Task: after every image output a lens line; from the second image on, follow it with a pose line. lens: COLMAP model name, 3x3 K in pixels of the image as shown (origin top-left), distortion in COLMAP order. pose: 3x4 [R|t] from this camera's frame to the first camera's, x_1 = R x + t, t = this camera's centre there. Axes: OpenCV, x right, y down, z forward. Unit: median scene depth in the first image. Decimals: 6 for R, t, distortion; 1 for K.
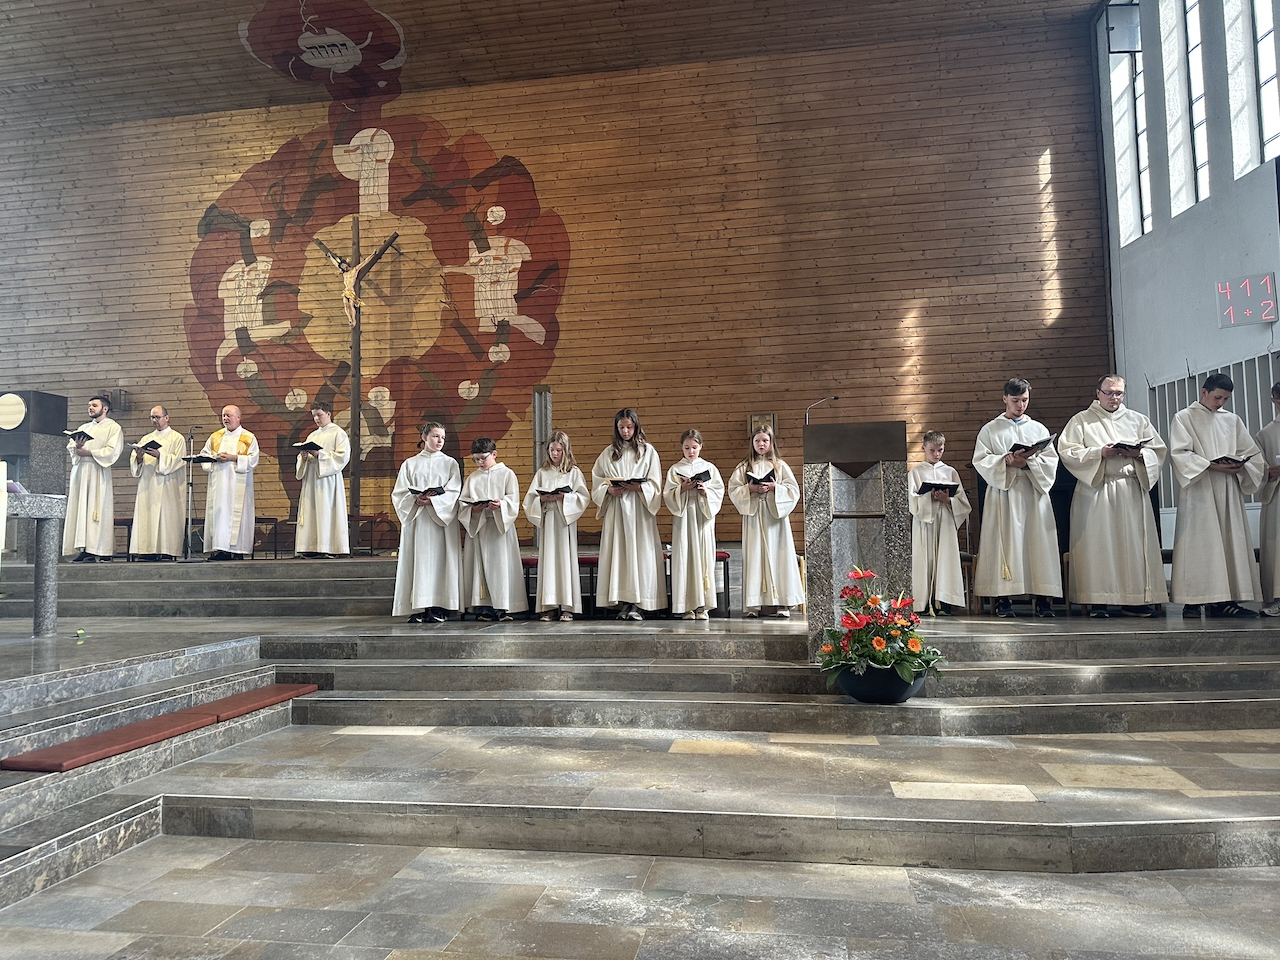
lens RADIAL K [[911.6, 0, 631.9], [0, 911.6, 495.1], [0, 0, 1]] dist [0.040650, -0.052153]
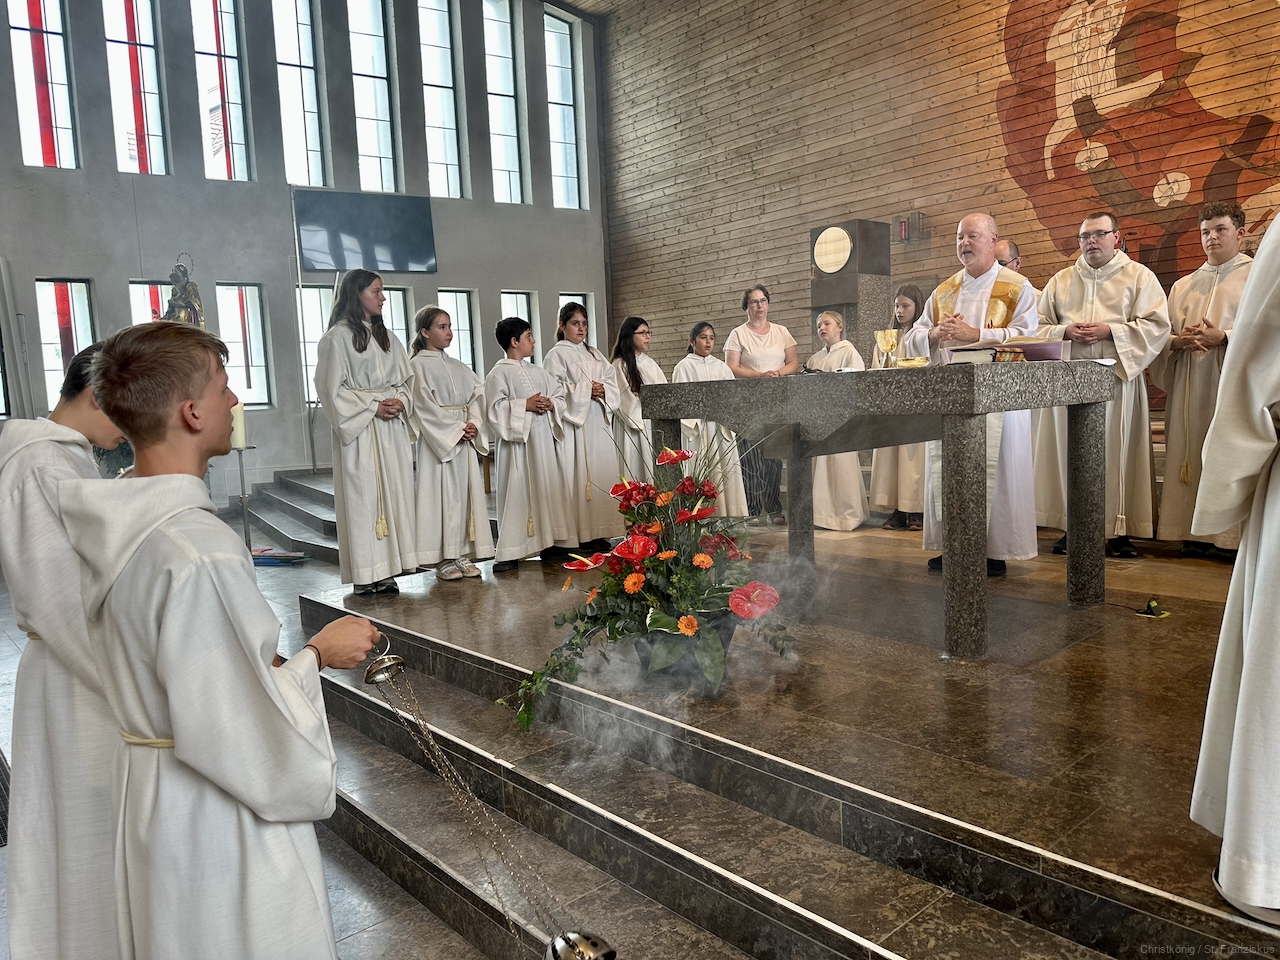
lens RADIAL K [[911.6, 0, 640.8], [0, 911.6, 487.4], [0, 0, 1]] dist [0.040650, -0.052153]
pose [[0.783746, 0.042578, -0.619621, -0.252420], [0.063210, 0.986999, 0.147776, -0.011783], [0.617857, -0.154985, 0.770865, 0.203093]]
